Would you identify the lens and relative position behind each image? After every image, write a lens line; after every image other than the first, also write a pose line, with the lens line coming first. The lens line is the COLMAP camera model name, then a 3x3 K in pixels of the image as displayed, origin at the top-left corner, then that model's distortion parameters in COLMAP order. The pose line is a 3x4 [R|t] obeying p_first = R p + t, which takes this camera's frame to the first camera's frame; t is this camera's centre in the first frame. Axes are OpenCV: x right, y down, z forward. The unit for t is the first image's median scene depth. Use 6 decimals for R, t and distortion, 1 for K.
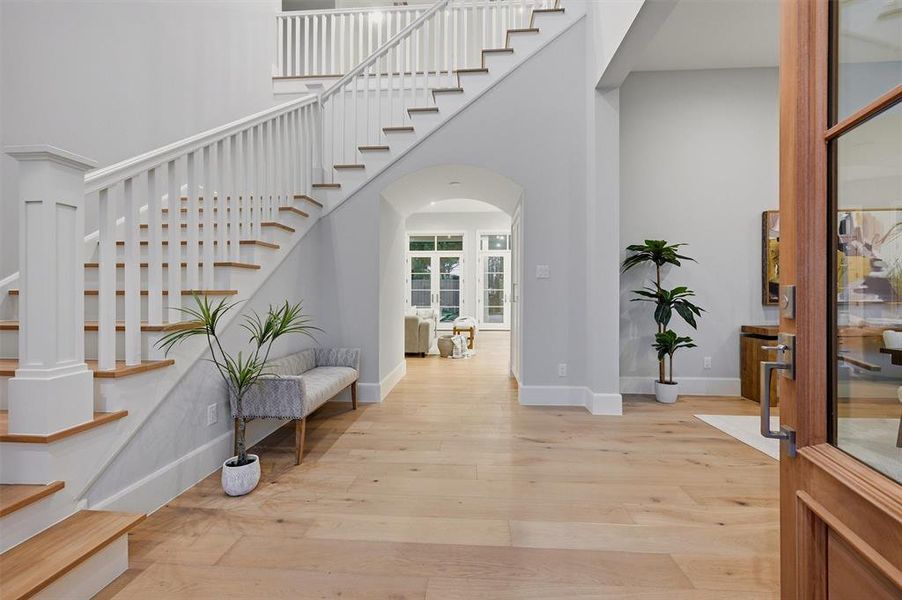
lens RADIAL K [[369.8, 0, 453.1], [0, 369.8, 296.9], [0, 0, 1]] dist [0.000670, -0.000192]
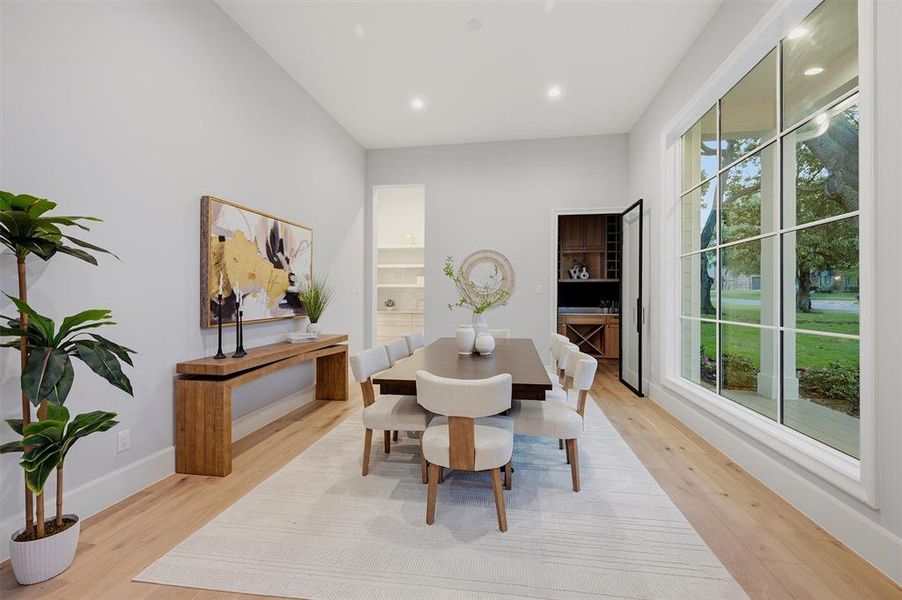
lens RADIAL K [[369.8, 0, 453.1], [0, 369.8, 296.9], [0, 0, 1]] dist [0.000670, -0.000192]
pose [[0.066325, -0.002686, 0.997794, 0.176668], [-0.004244, 0.999987, 0.002974, -0.044158], [-0.997789, -0.004431, 0.066313, 0.498119]]
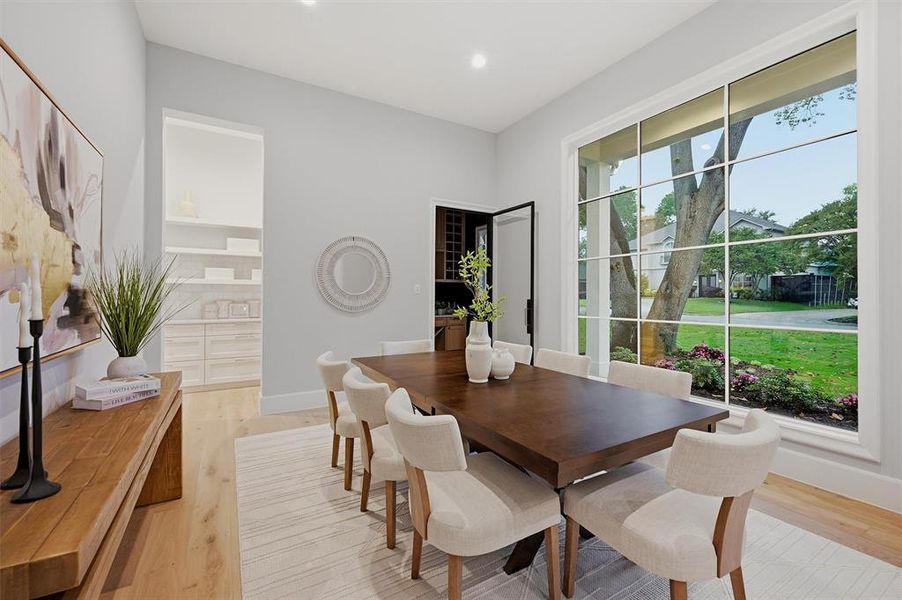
lens RADIAL K [[379.4, 0, 451.0], [0, 379.4, 300.0], [0, 0, 1]] dist [-0.001839, -0.000250]
pose [[-0.571846, -0.008890, 0.820313, 0.543601], [-0.005038, 0.999960, 0.007325, -0.044938], [-0.820346, 0.000056, -0.571868, 0.894374]]
